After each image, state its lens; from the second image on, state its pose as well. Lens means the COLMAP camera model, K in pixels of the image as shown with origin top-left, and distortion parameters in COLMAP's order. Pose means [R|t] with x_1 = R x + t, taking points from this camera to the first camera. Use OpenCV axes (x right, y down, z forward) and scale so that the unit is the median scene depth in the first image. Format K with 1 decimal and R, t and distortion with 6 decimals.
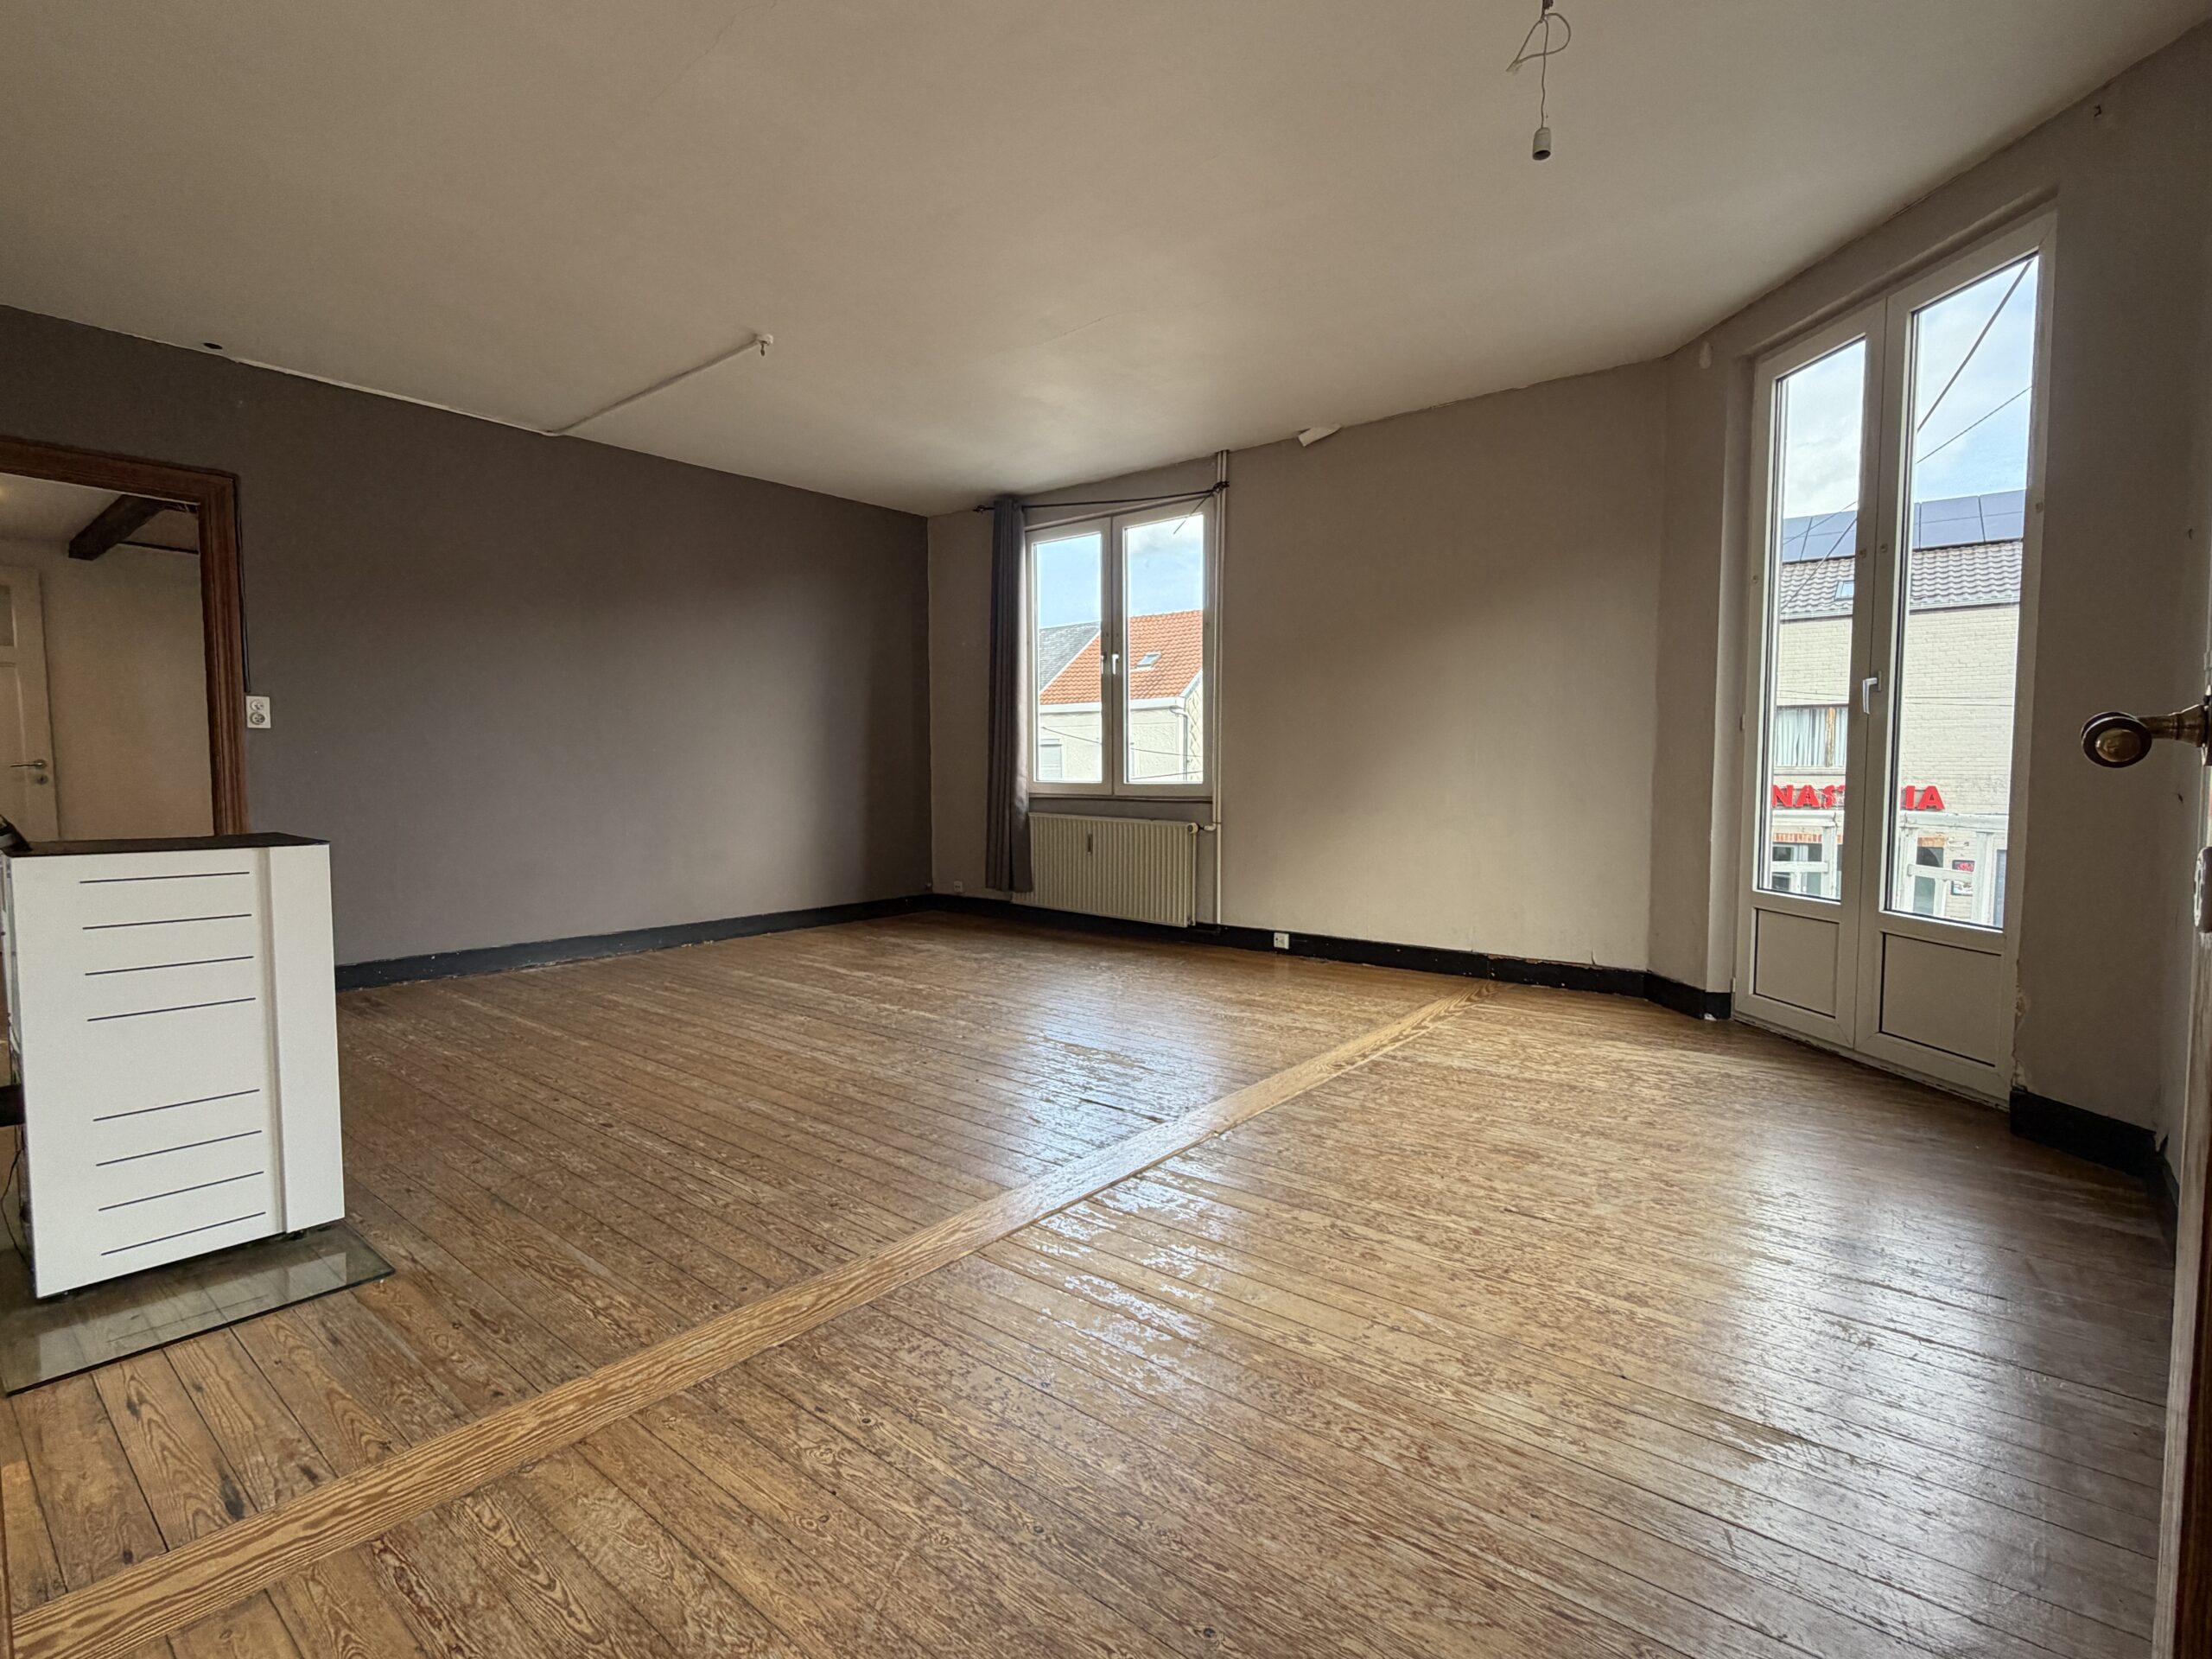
lens RADIAL K [[1025.5, 0, 1116.8], [0, 1025.5, 828.5], [0, 0, 1]] dist [-0.000749, -0.000521]
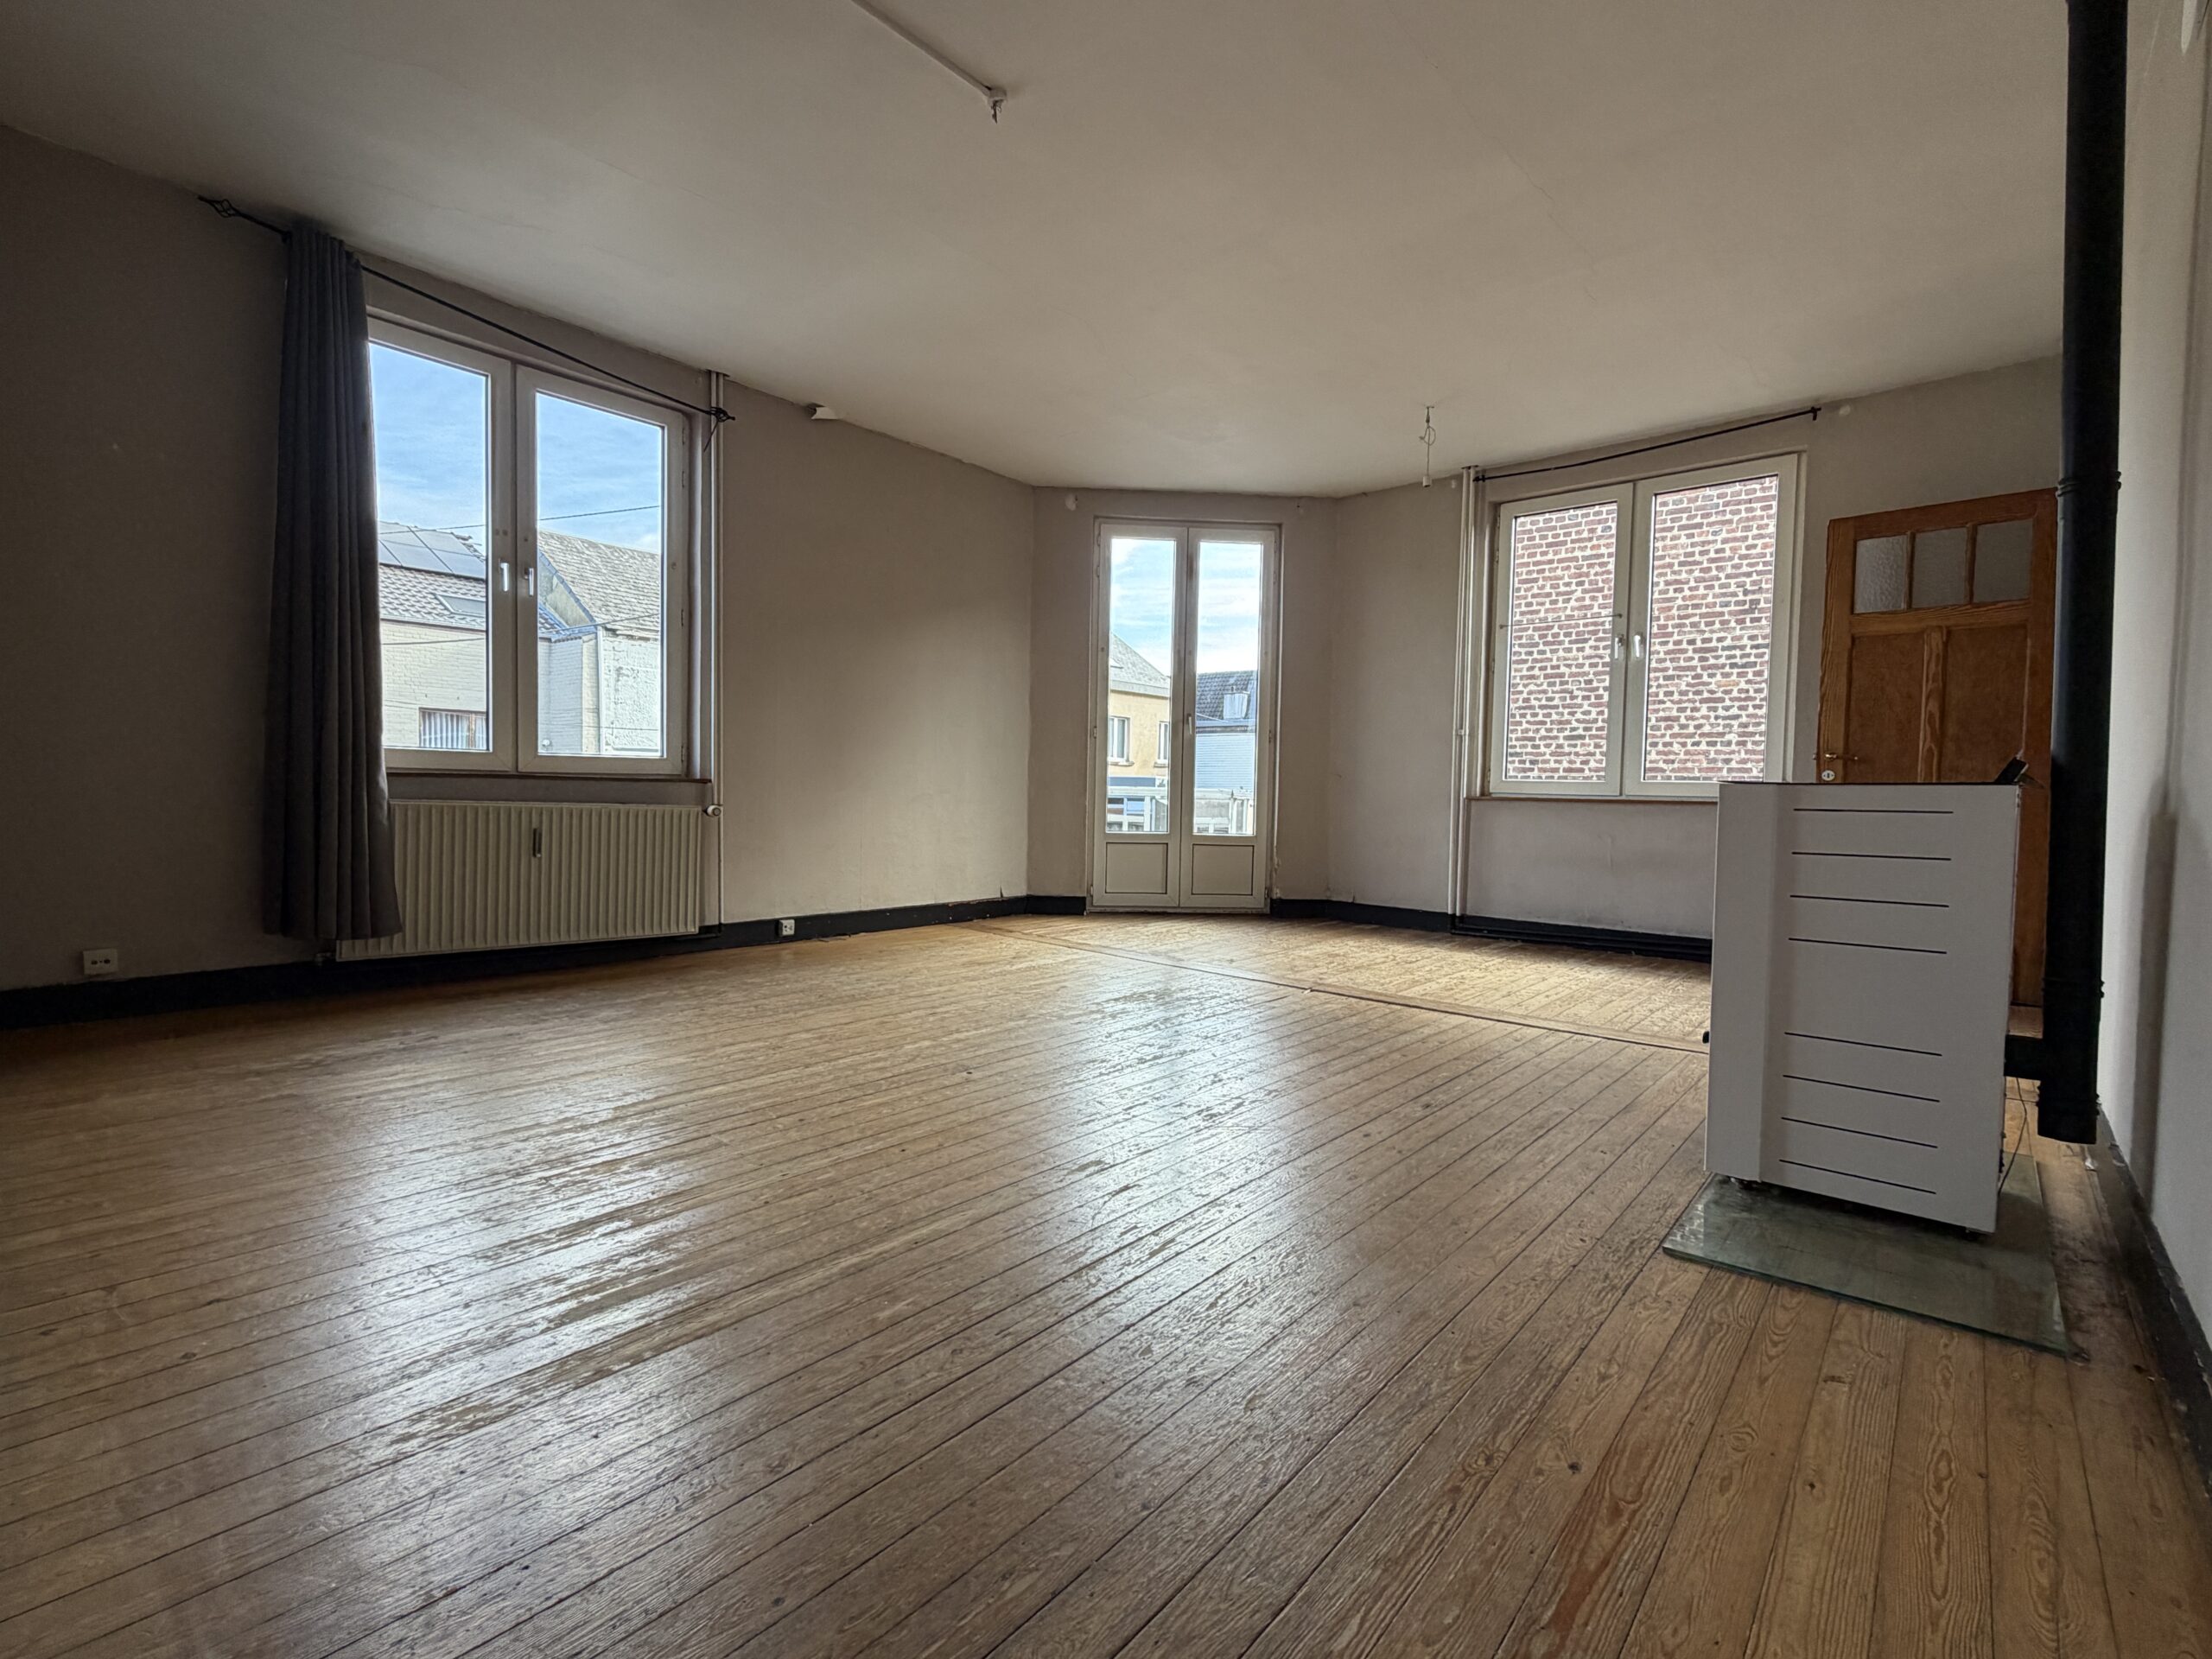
lens RADIAL K [[1025.5, 0, 1109.9], [0, 1025.5, 824.6], [0, 0, 1]] dist [-0.000749, -0.000521]
pose [[0.032562, -0.033750, 0.998900, -0.755006], [0.034819, 0.998861, 0.032614, -0.005631], [-0.998863, 0.033719, 0.033700, 0.655082]]
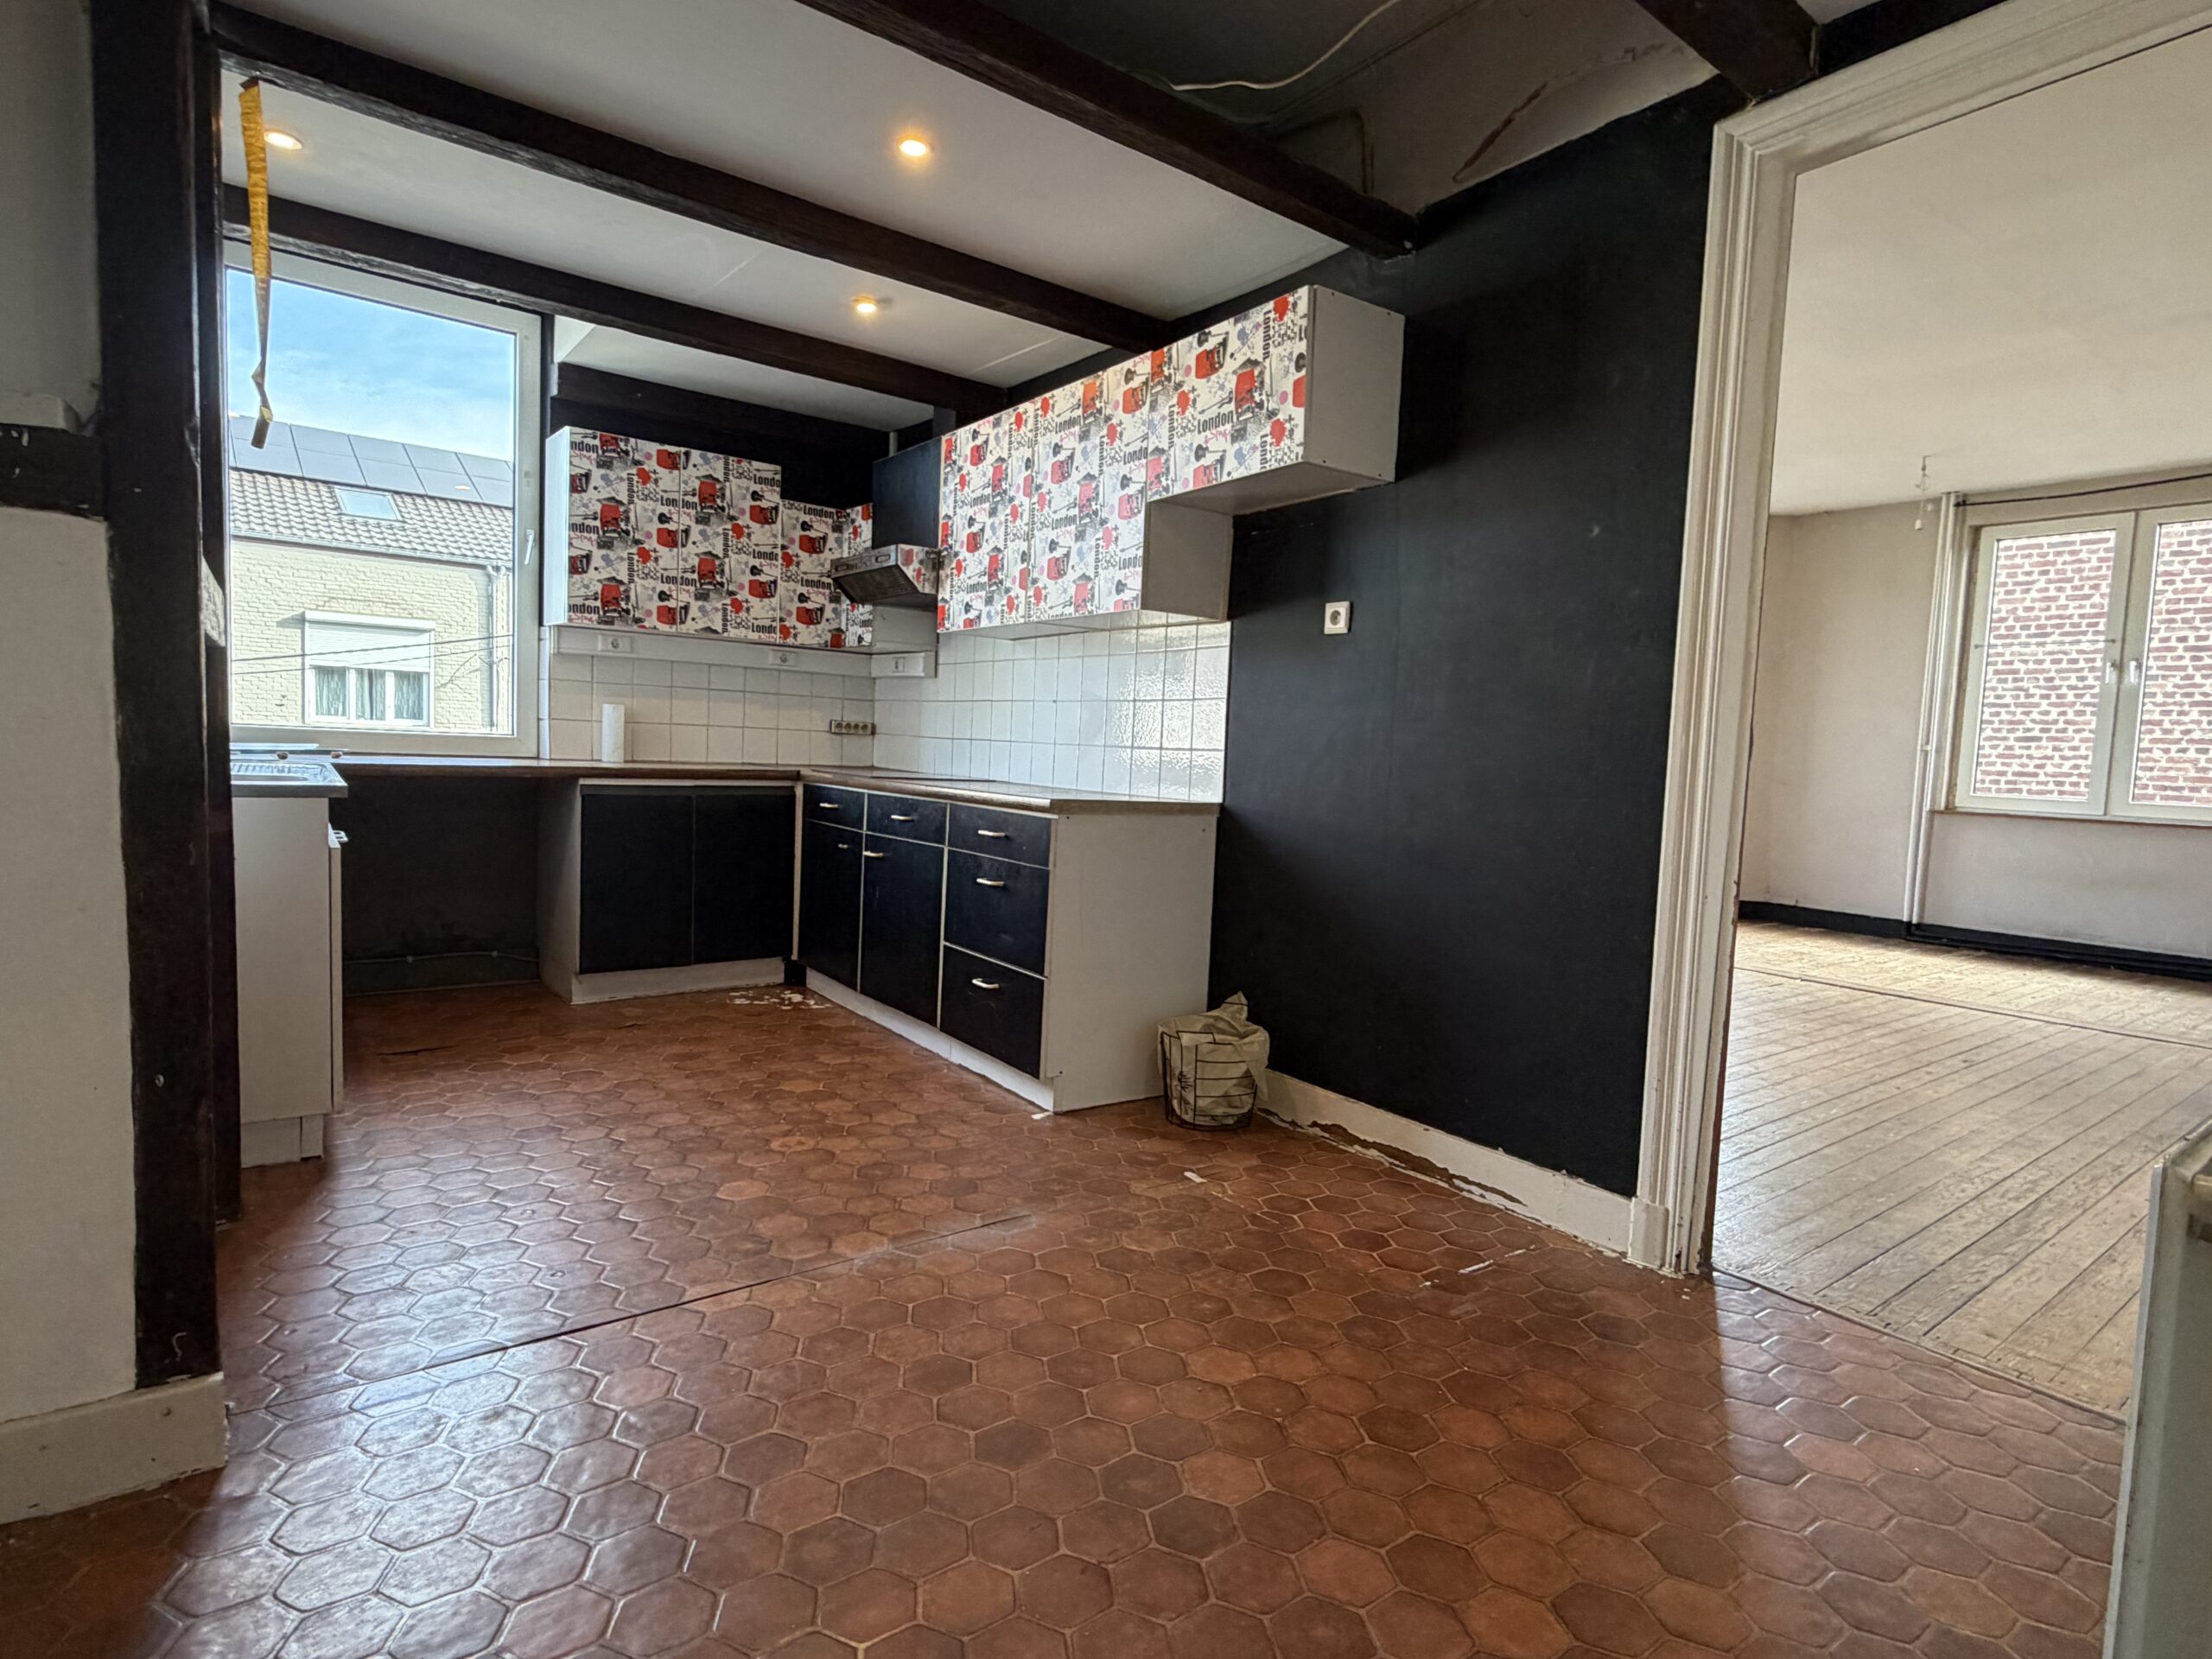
lens RADIAL K [[1109.4, 0, 1110.1], [0, 1109.4, 826.9], [0, 0, 1]] dist [-0.015056, -0.001520]
pose [[0.274654, -0.055605, 0.959934, -1.069017], [0.011425, 0.998445, 0.054566, -0.044163], [-0.961475, -0.004020, 0.274863, 0.848136]]
